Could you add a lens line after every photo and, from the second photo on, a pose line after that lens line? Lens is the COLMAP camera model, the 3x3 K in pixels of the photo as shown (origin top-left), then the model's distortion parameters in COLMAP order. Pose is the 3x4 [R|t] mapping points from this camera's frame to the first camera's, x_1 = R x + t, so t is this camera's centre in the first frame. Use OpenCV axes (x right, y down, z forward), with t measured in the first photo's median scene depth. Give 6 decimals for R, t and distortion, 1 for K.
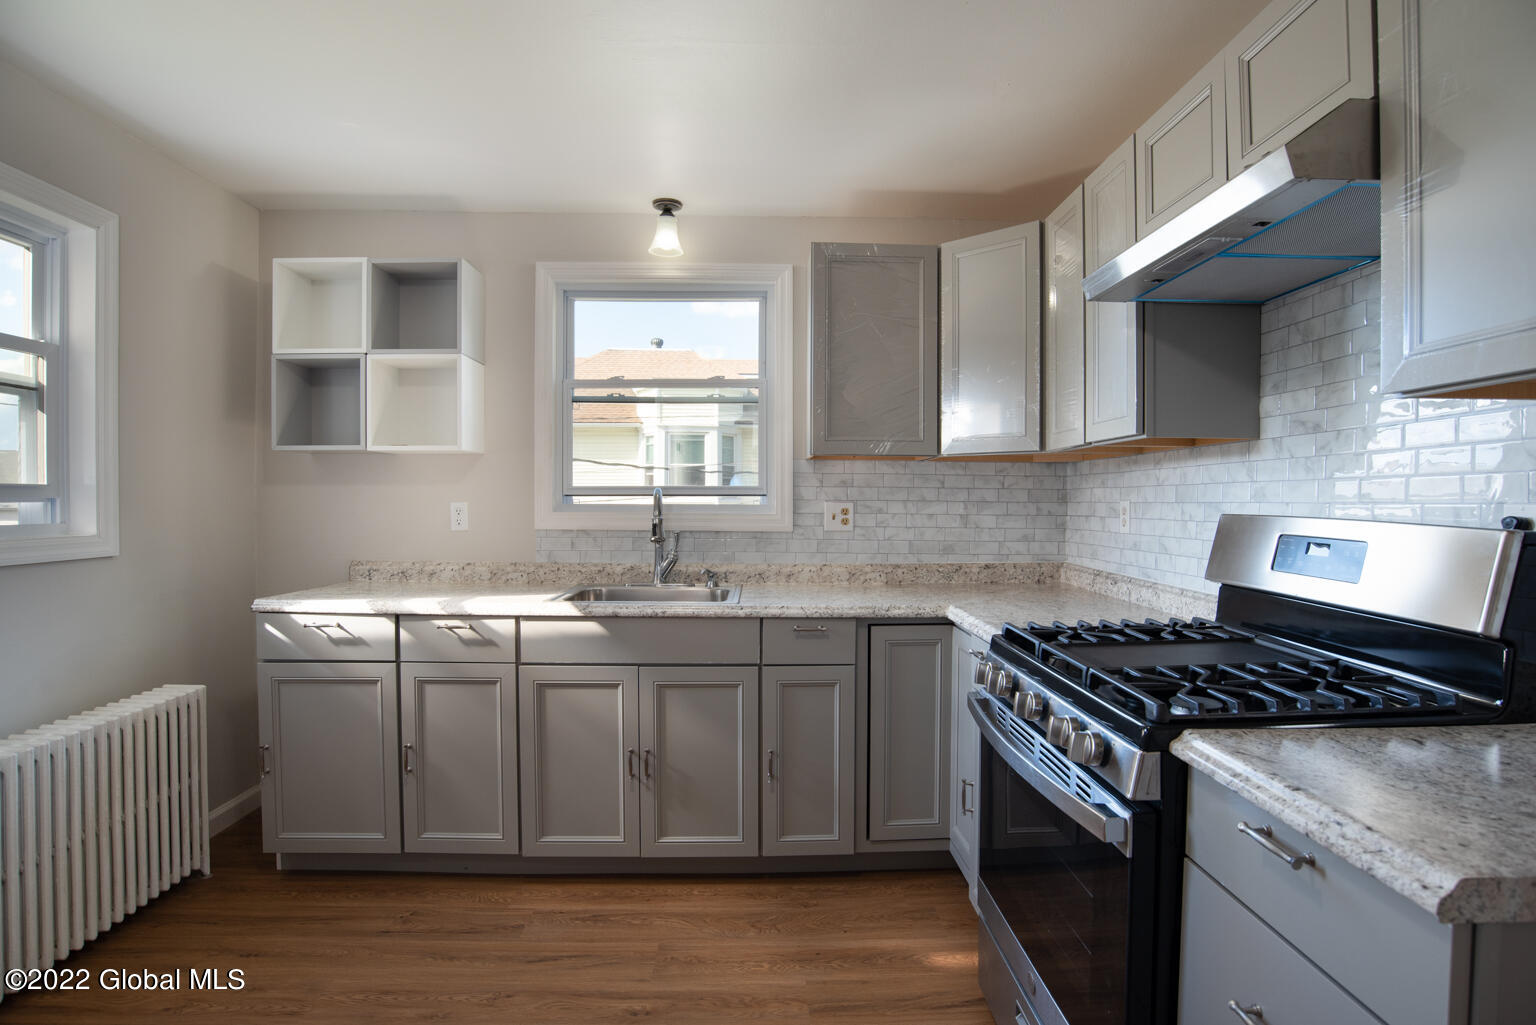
lens RADIAL K [[785.1, 0, 768.0], [0, 785.1, 512.5], [0, 0, 1]] dist [-0.052460, 0.000911]
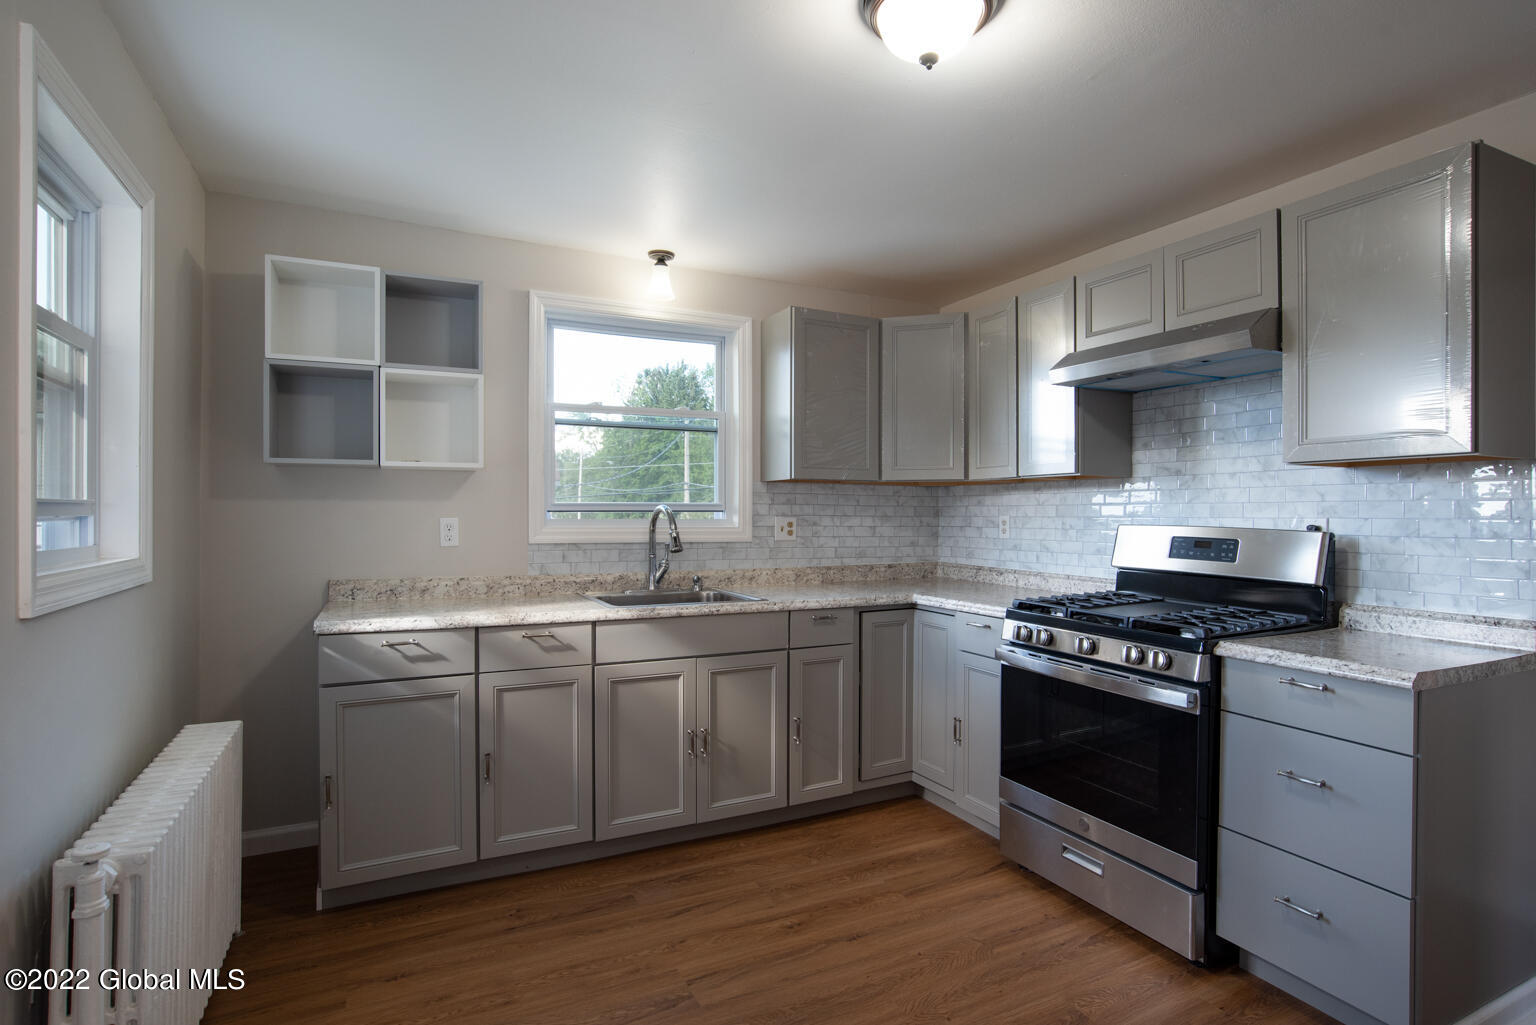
lens RADIAL K [[786.3, 0, 768.0], [0, 786.3, 512.5], [0, 0, 1]] dist [-0.028970, -0.000086]
pose [[0.905839, -0.000925, 0.423621, -0.561053], [0.007101, 0.999890, -0.013001, -0.005275], [-0.423563, 0.014785, 0.905746, -0.111760]]
